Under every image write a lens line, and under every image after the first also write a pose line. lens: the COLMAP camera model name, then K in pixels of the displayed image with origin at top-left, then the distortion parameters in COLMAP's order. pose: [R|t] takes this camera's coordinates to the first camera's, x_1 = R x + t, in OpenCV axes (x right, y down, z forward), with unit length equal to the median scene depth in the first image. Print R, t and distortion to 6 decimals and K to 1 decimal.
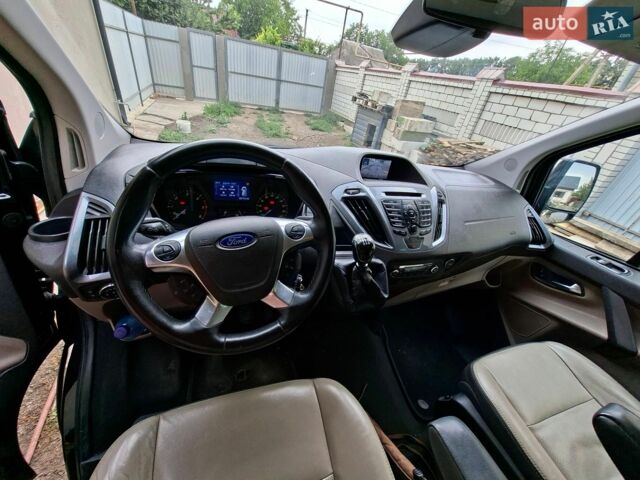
lens RADIAL K [[254.4, 0, 320.0], [0, 254.4, 240.0], [0, 0, 1]] dist [0.000174, 0.000022]
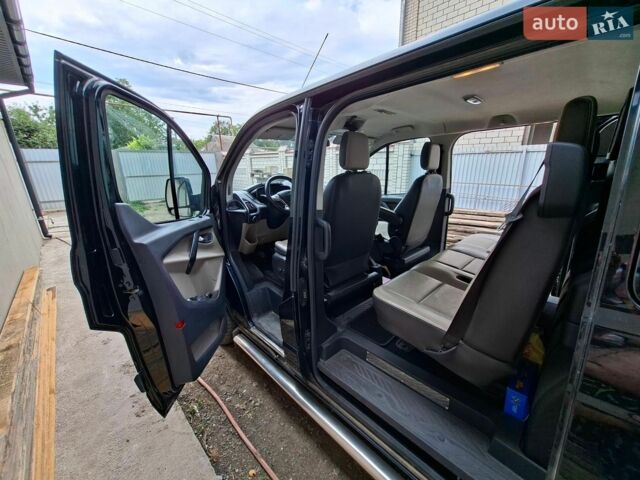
lens RADIAL K [[254.4, 0, 320.0], [0, 254.4, 240.0], [0, 0, 1]] dist [0.000174, 0.000022]
pose [[0.891687, -0.281855, 0.354192, -0.101392], [0.361649, 0.914181, -0.182985, 0.113405], [-0.272220, 0.291258, 0.917096, -0.193729]]
